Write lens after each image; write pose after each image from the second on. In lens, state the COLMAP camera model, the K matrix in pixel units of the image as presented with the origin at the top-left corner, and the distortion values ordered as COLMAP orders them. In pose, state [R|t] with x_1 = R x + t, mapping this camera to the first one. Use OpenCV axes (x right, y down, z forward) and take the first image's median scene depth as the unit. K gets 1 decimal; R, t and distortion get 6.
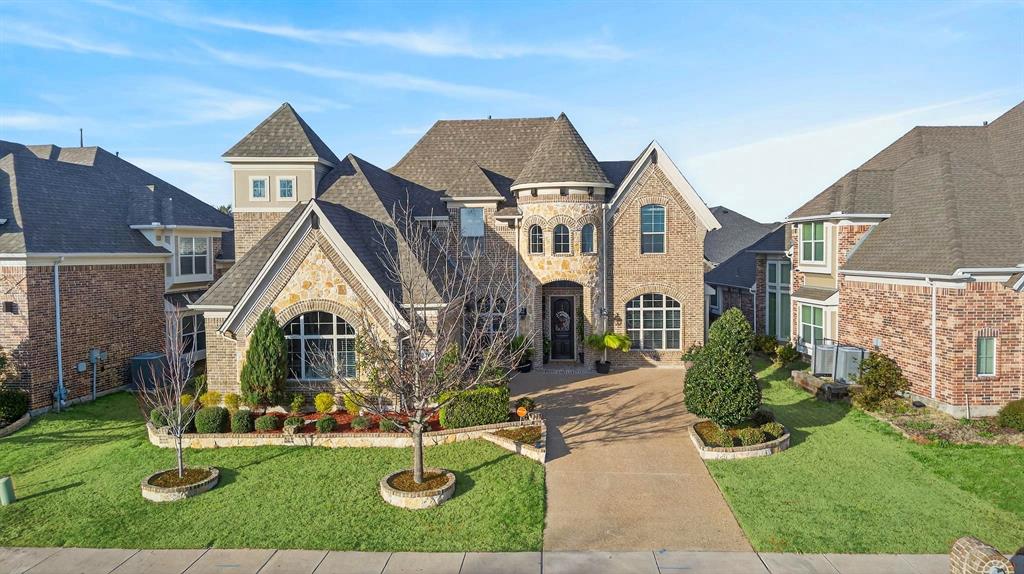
lens RADIAL K [[717.2, 0, 513.0], [0, 717.2, 283.1], [0, 0, 1]] dist [0.051044, -0.033513]
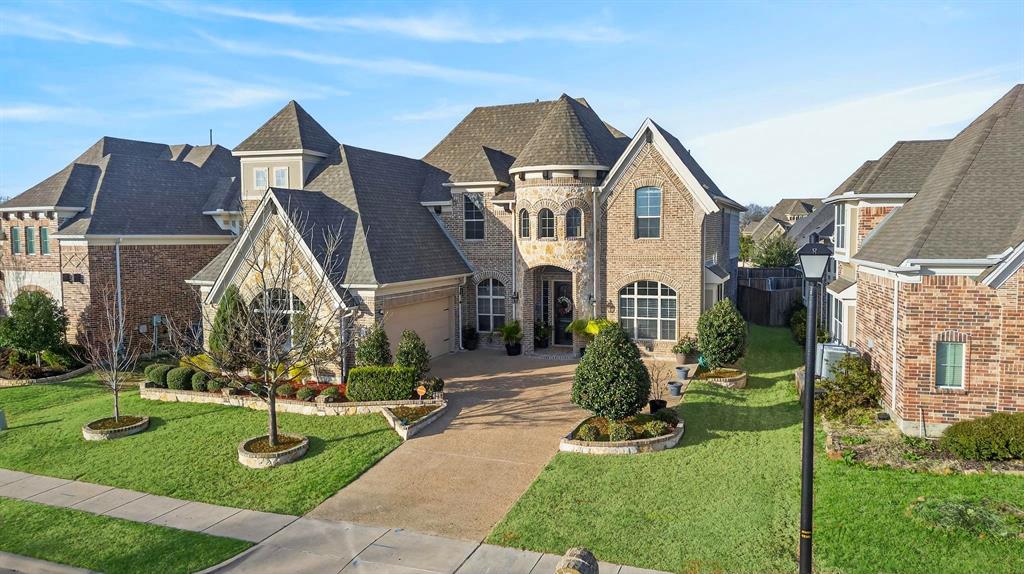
lens RADIAL K [[717.2, 0, 514.6], [0, 717.2, 285.7], [0, 0, 1]] dist [0.051044, -0.033513]
pose [[0.948994, 0.027004, -0.314136, 0.411996], [-0.018172, 0.999354, 0.031010, -0.006349], [0.314770, -0.023719, 0.948872, 0.054142]]
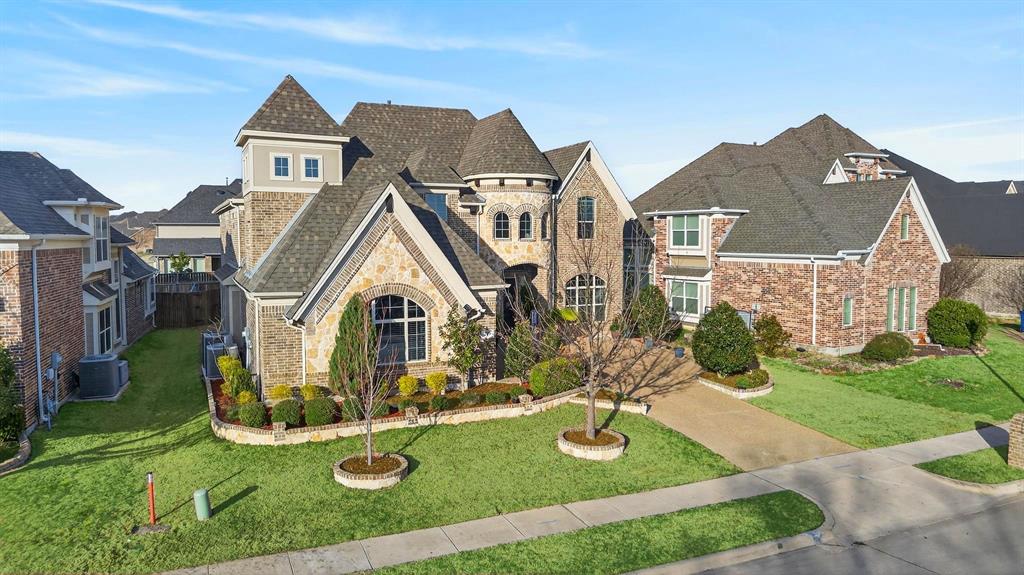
lens RADIAL K [[717.2, 0, 511.5], [0, 717.2, 286.3], [0, 0, 1]] dist [0.051044, -0.033513]
pose [[0.887191, -0.024838, 0.460732, -0.558839], [0.014344, 0.999552, 0.026266, 0.002973], [-0.461178, -0.016695, 0.887150, 0.040440]]
